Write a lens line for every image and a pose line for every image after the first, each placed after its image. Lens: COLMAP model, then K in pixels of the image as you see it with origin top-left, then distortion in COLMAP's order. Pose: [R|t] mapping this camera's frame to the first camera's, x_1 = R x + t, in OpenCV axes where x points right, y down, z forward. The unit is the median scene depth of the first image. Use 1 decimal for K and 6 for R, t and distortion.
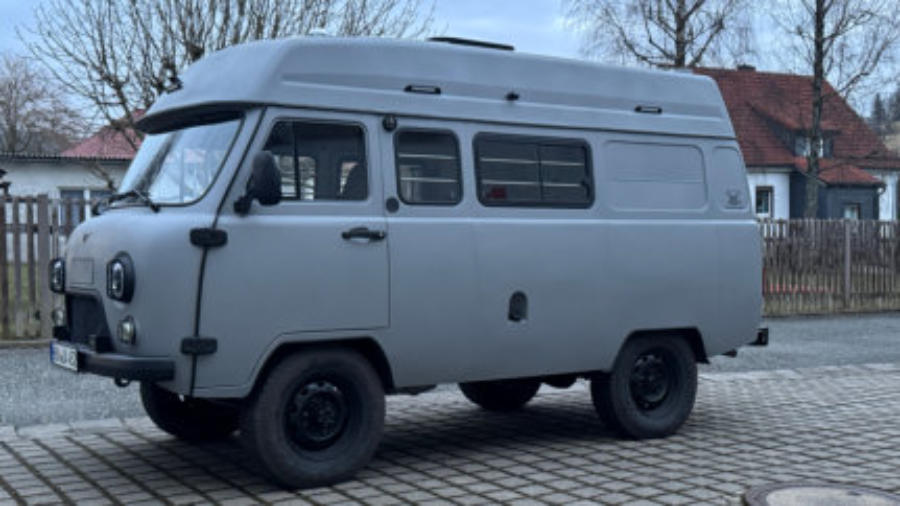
lens RADIAL K [[1012.8, 0, 447.2], [0, 1012.8, 255.7], [0, 0, 1]] dist [-0.003513, 0.000000]
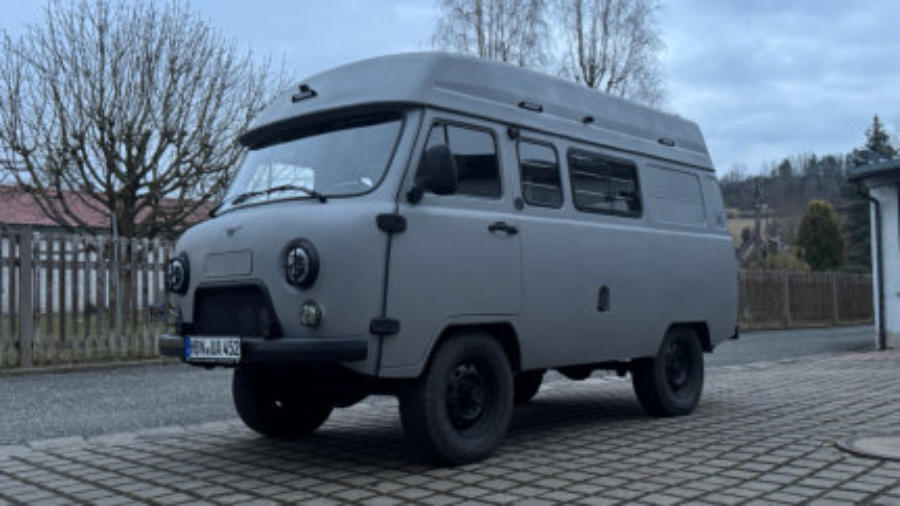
lens RADIAL K [[816.5, 0, 452.2], [0, 816.5, 250.2], [0, 0, 1]] dist [-0.016241, 0.000000]
pose [[0.973127, 0.003105, 0.230248, -0.329455], [0.015366, 0.996805, -0.078382, 0.068968], [-0.229756, 0.079814, 0.969970, 0.147752]]
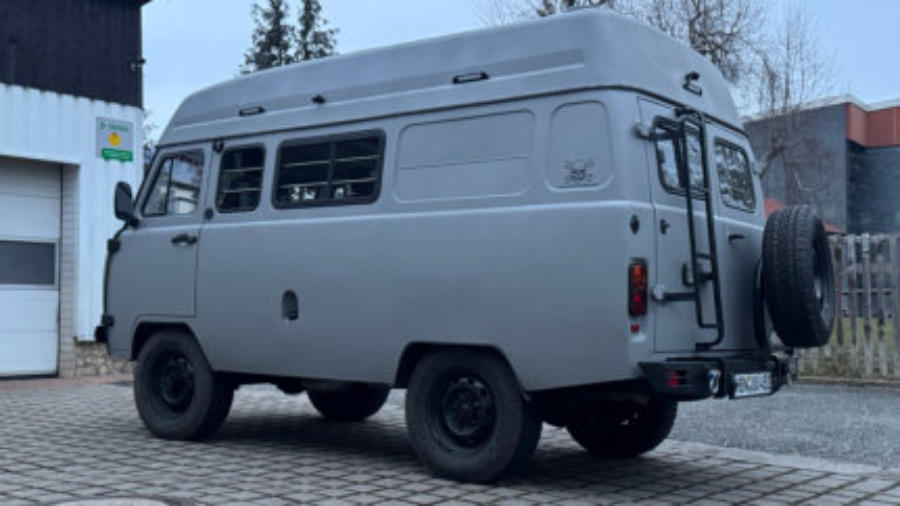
lens RADIAL K [[1012.8, 0, 449.3], [0, 1012.8, 251.5], [0, 0, 1]] dist [-0.003513, 0.000000]
pose [[0.341820, -0.034503, -0.939132, 1.150296], [-0.023936, 0.998682, -0.045403, 0.041025], [0.939461, 0.037999, 0.340543, 0.851384]]
